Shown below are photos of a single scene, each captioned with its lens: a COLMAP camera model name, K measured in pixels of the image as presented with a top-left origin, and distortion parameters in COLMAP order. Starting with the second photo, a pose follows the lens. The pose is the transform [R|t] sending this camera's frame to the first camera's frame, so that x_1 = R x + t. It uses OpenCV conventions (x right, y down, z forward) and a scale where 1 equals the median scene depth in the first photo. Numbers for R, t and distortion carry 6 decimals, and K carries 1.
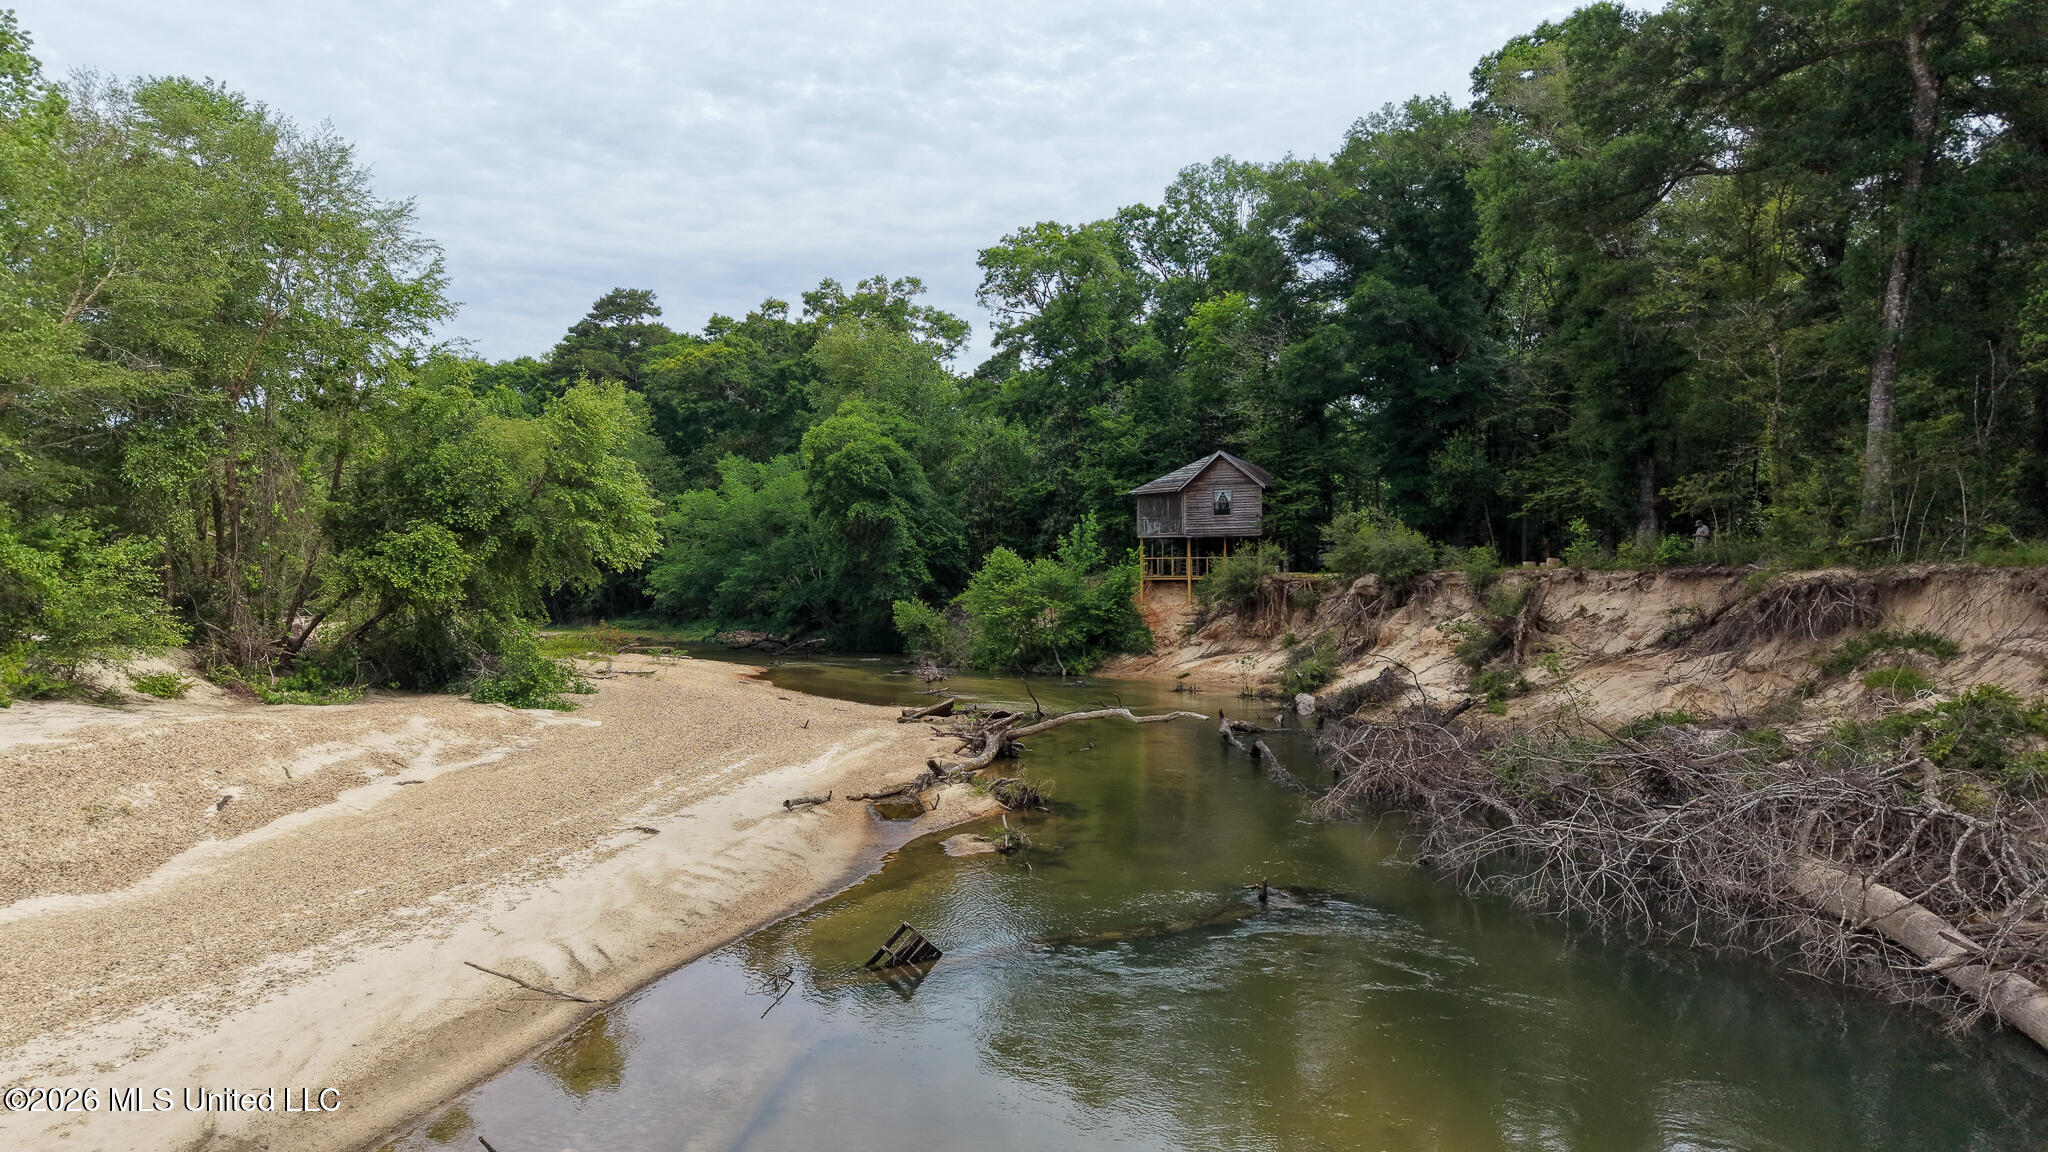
lens RADIAL K [[1361.4, 0, 1020.6], [0, 1361.4, 581.7], [0, 0, 1]] dist [0.046212, -0.049274]
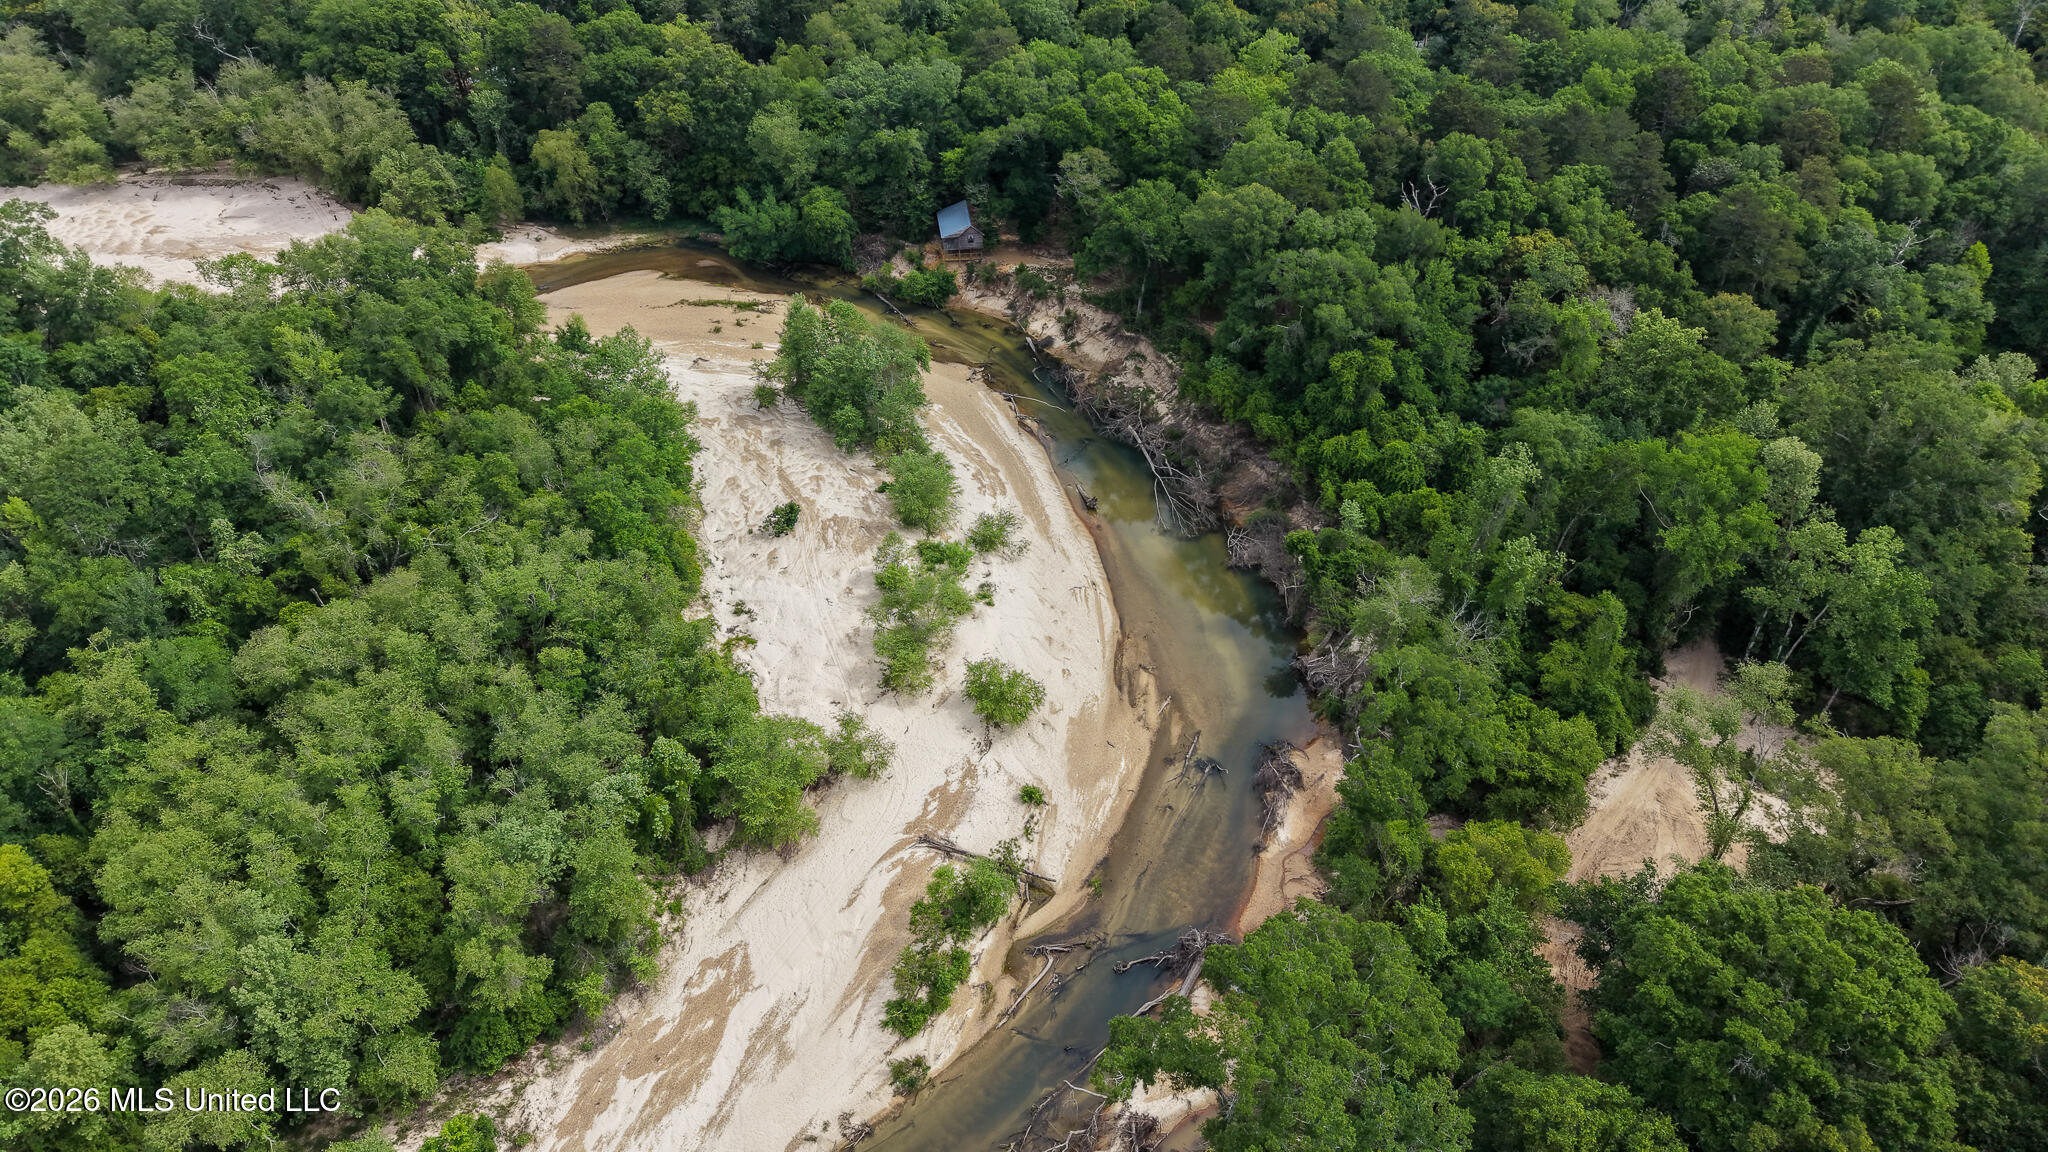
lens RADIAL K [[1366.0, 0, 1010.9], [0, 1366.0, 600.2], [0, 0, 1]] dist [-0.007145, -0.004579]
pose [[0.890352, -0.288635, 0.352084, -1.803407], [0.001809, 0.775584, 0.631241, -2.246333], [-0.455269, -0.561390, 0.691065, -2.755984]]
